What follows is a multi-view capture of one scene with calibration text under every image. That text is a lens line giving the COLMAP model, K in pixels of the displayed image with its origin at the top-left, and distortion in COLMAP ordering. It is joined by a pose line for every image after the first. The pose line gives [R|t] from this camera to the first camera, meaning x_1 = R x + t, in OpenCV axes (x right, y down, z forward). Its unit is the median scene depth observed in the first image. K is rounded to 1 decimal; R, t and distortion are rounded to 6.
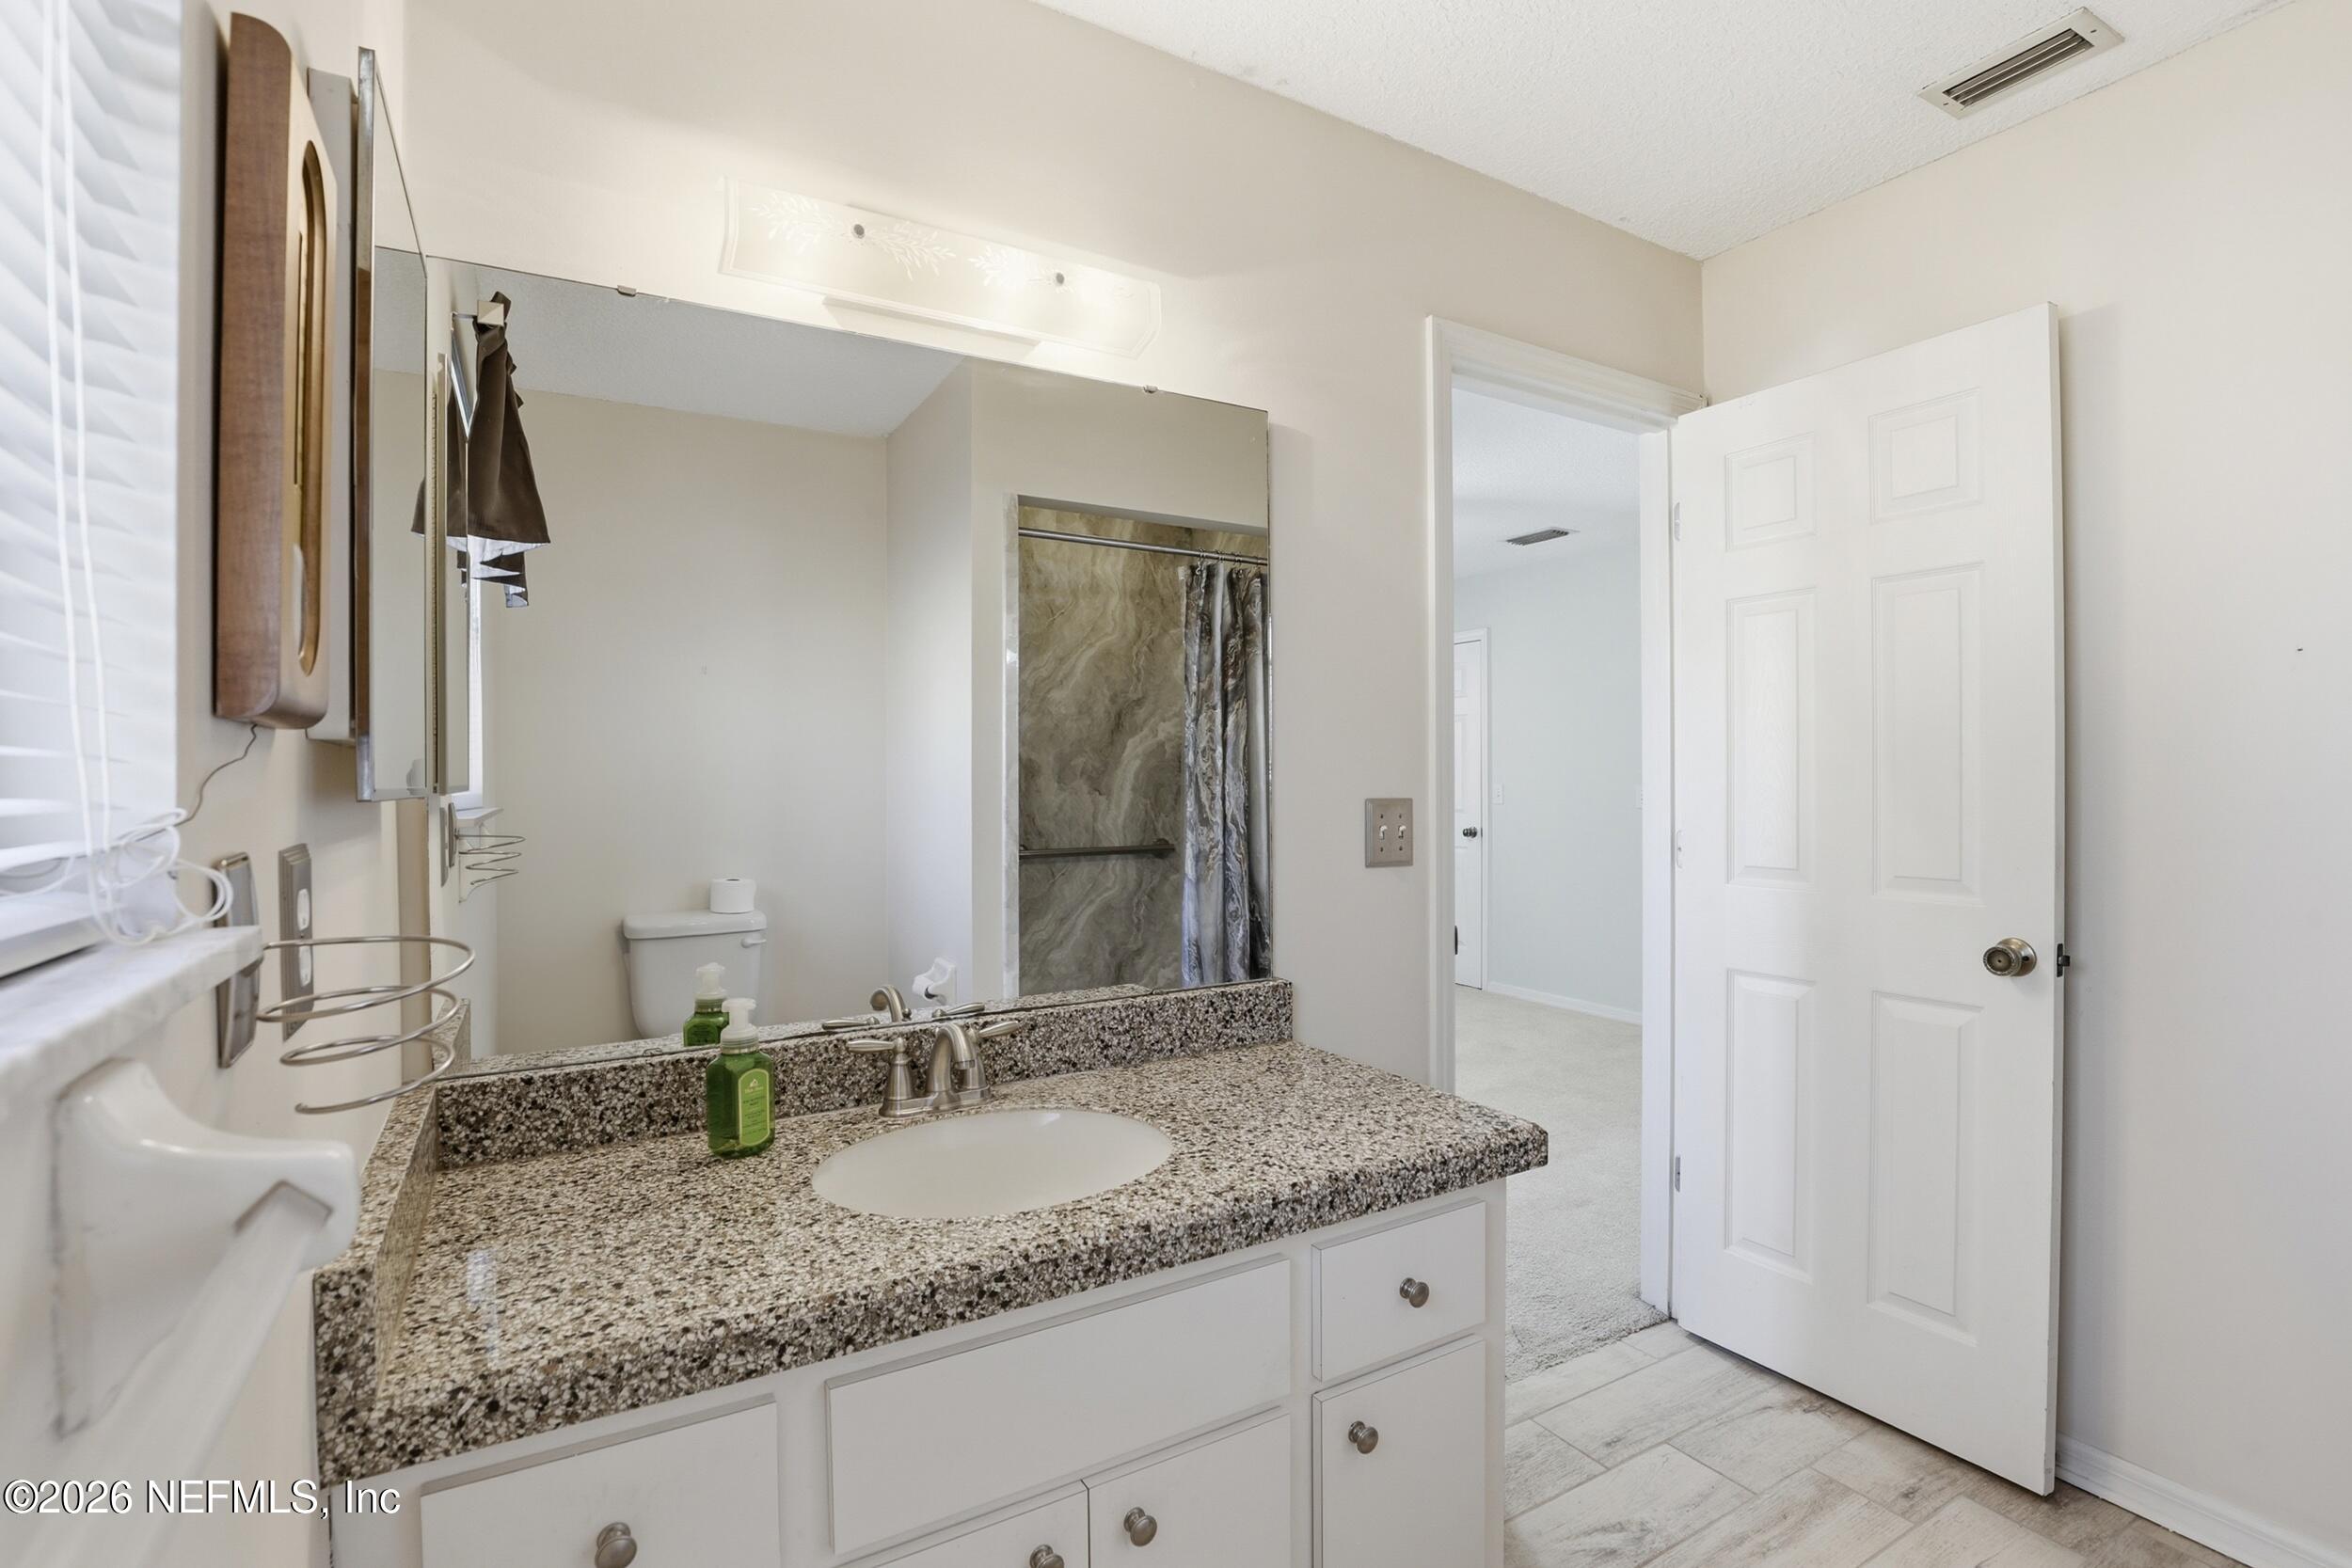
lens RADIAL K [[1082.3, 0, 1182.1], [0, 1082.3, 779.4], [0, 0, 1]] dist [-0.036339, 0.007478]
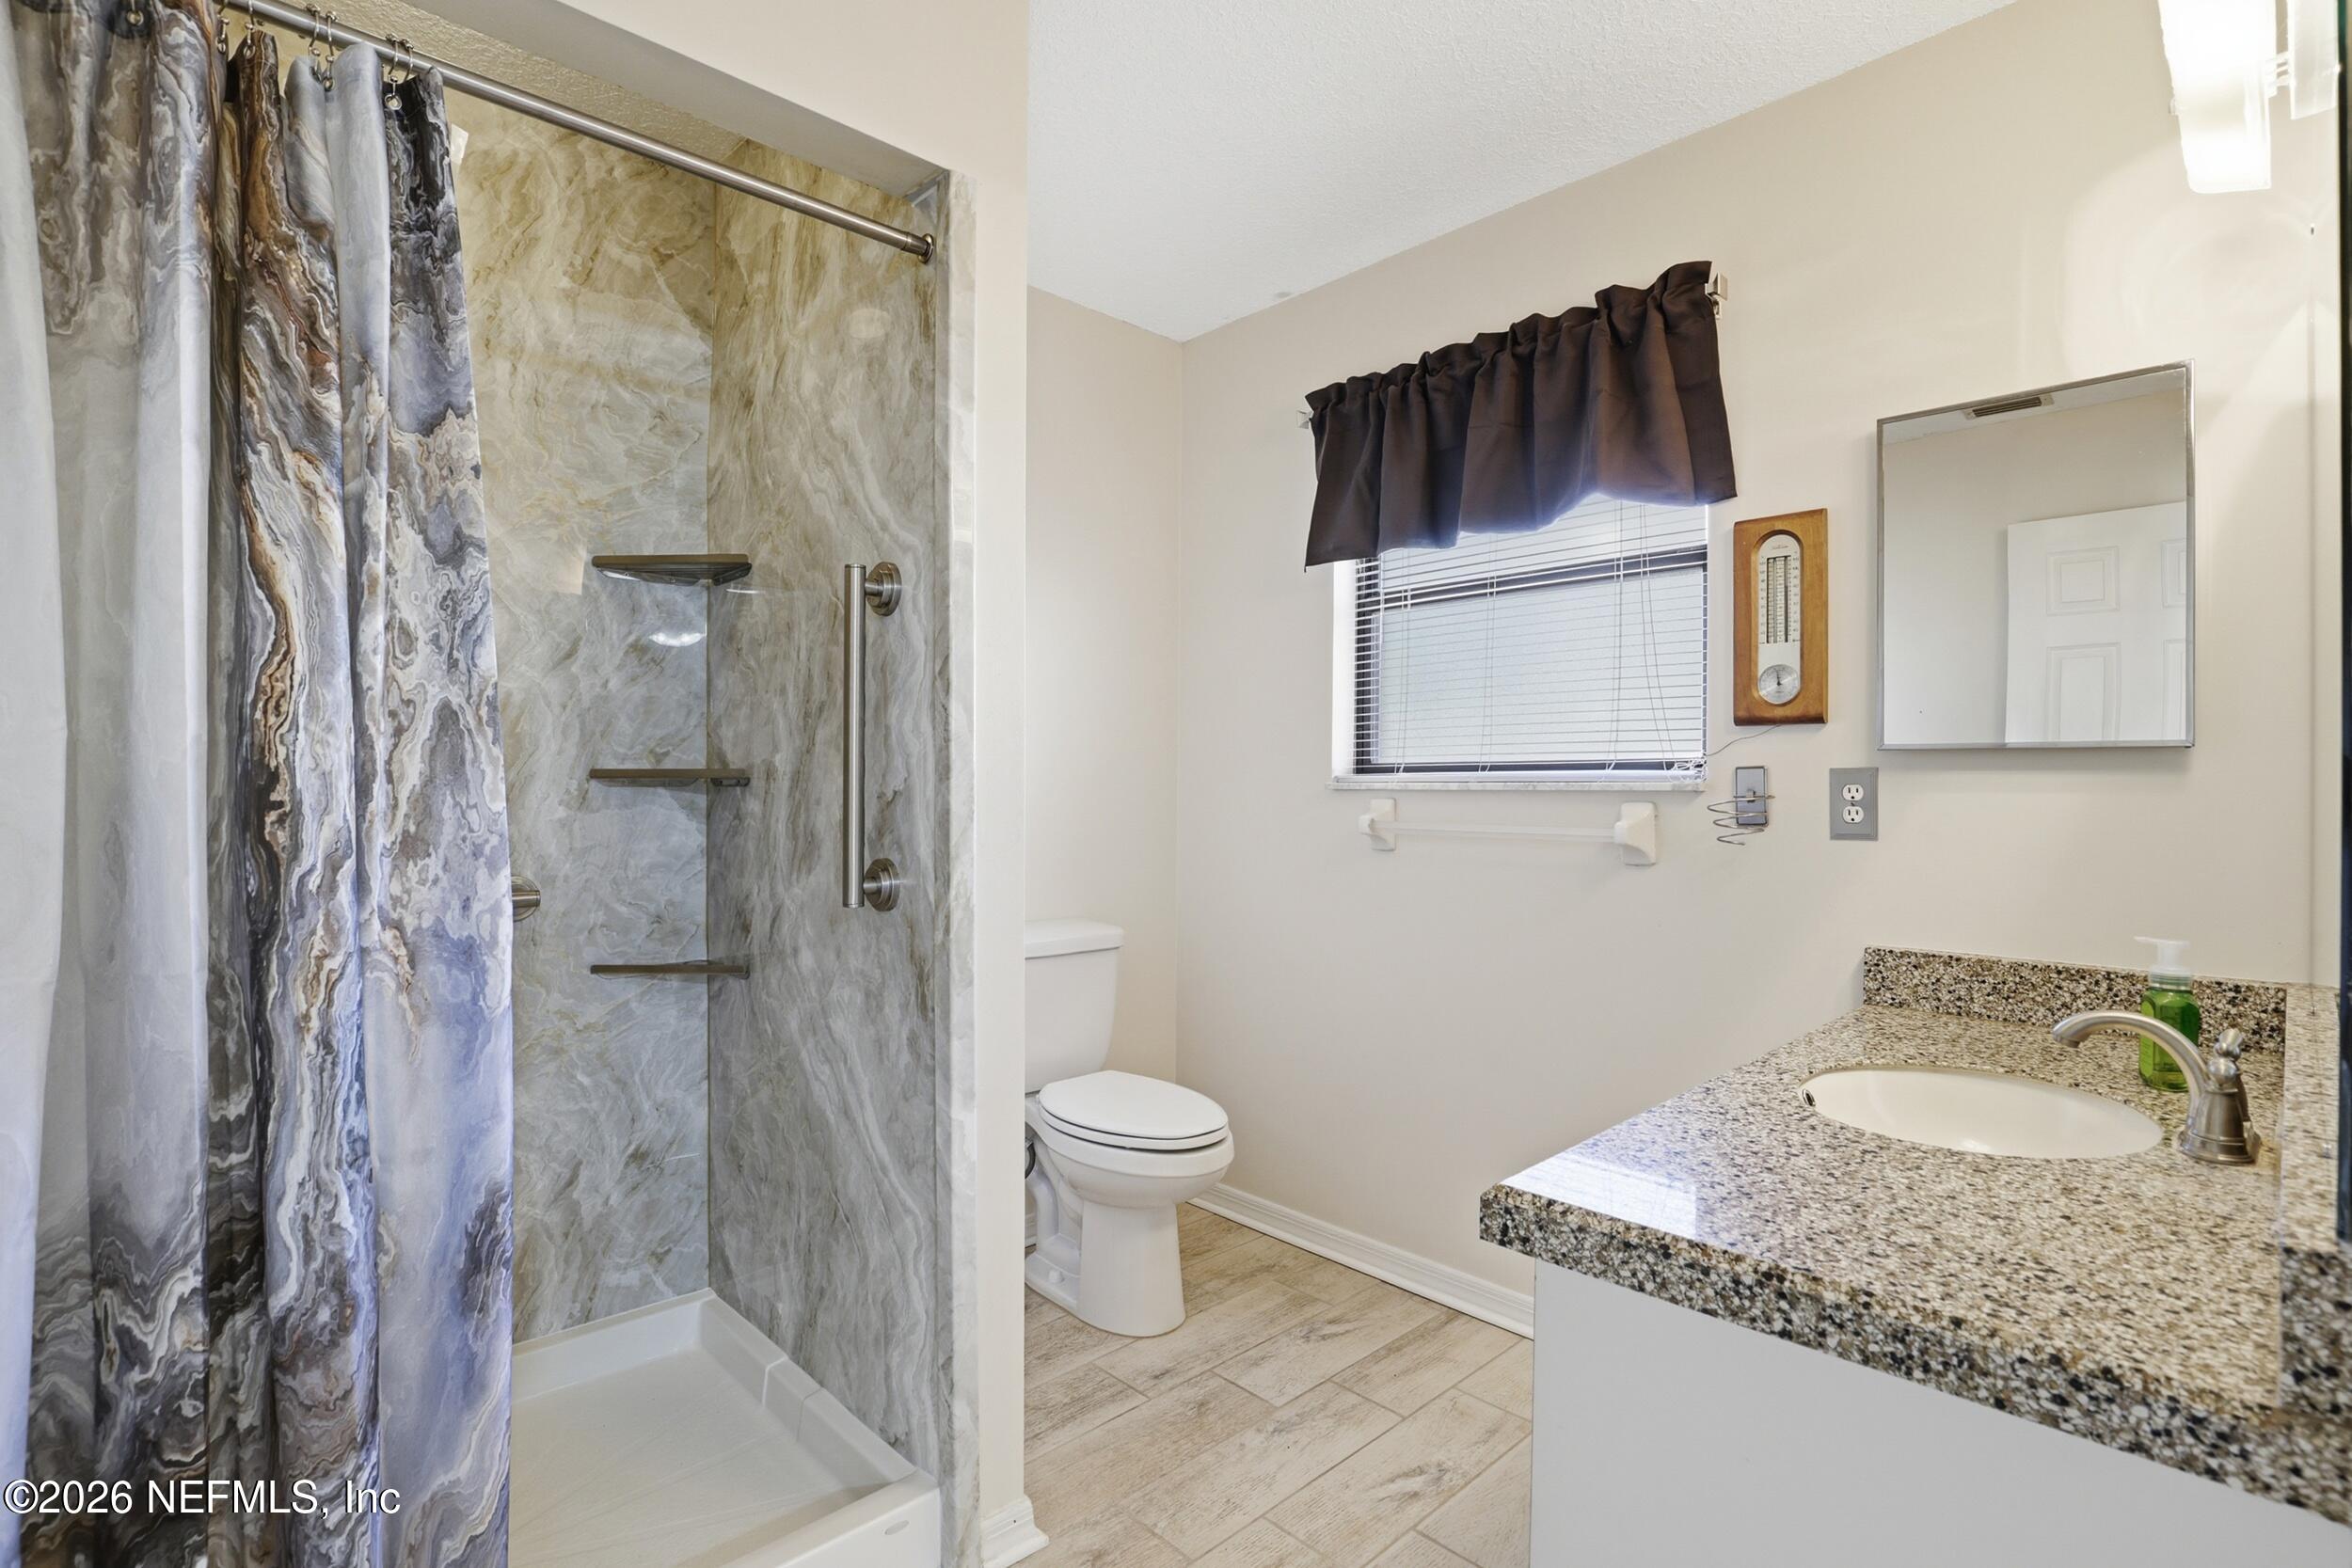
lens RADIAL K [[1082.3, 0, 1182.1], [0, 1082.3, 779.4], [0, 0, 1]] dist [-0.036339, 0.007478]
pose [[-0.972544, 0.006618, -0.232627, 0.702799], [0.006026, 0.999977, 0.003255, 0.038884], [0.232643, 0.001764, -0.972561, 1.647174]]
